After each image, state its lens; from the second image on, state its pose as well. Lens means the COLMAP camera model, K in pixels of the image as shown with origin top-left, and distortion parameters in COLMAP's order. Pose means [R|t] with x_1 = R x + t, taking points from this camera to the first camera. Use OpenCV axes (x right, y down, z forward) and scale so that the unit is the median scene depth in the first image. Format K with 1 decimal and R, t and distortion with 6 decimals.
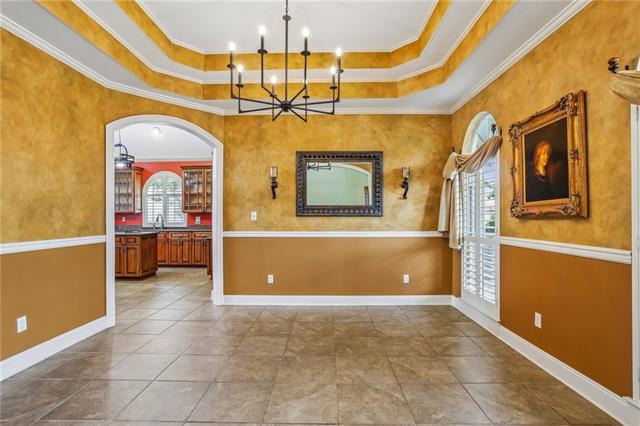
lens RADIAL K [[316.6, 0, 320.4], [0, 316.6, 214.8], [0, 0, 1]] dist [-0.060325, 0.037135]
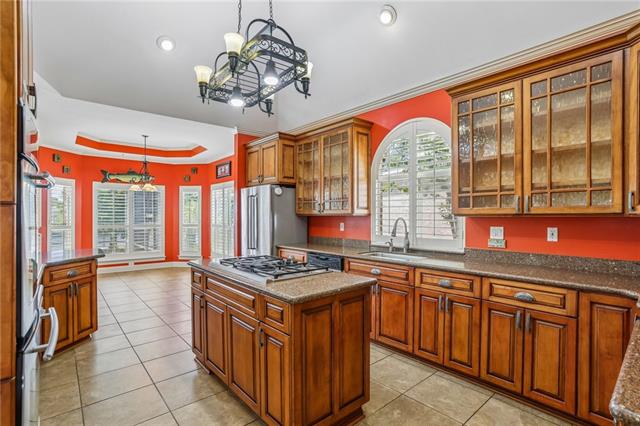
lens RADIAL K [[316.6, 0, 320.4], [0, 316.6, 214.8], [0, 0, 1]] dist [-0.060325, 0.037135]
pose [[0.675580, 0.001280, -0.737285, -0.485430], [0.000453, 0.999998, 0.002151, -0.014547], [0.737286, -0.001787, 0.675578, 1.125182]]
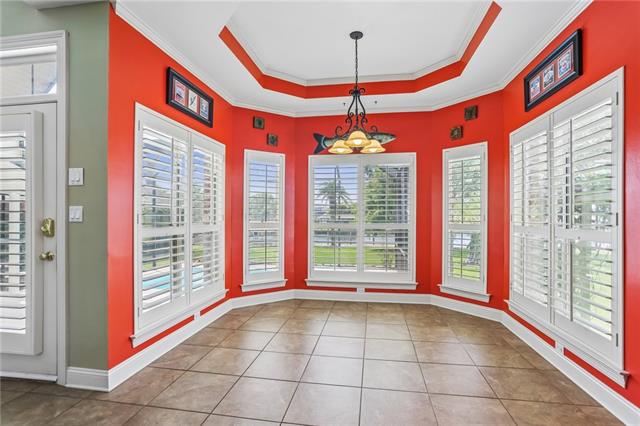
lens RADIAL K [[316.6, 0, 320.4], [0, 316.6, 214.8], [0, 0, 1]] dist [-0.060325, 0.037135]
pose [[-0.129040, 0.002418, -0.991636, -1.421927], [0.004195, 0.999989, 0.001892, 0.013906], [0.991630, -0.003916, -0.129049, 1.516245]]
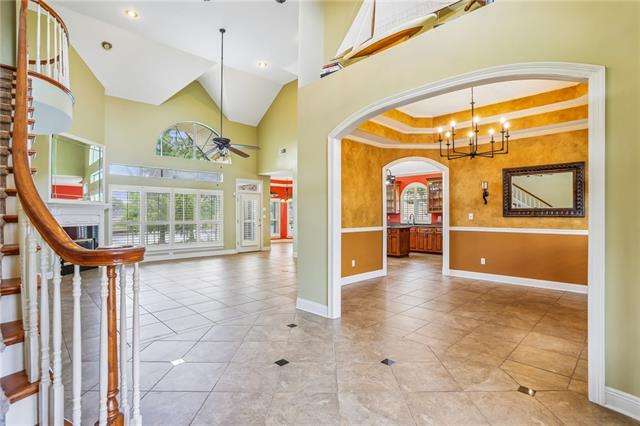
lens RADIAL K [[316.6, 0, 320.4], [0, 316.6, 214.8], [0, 0, 1]] dist [-0.060325, 0.037135]
pose [[0.718785, 0.000541, -0.695232, 0.285560], [0.003838, 0.999981, 0.004747, -0.012943], [0.695222, -0.006080, 0.718769, -0.494310]]
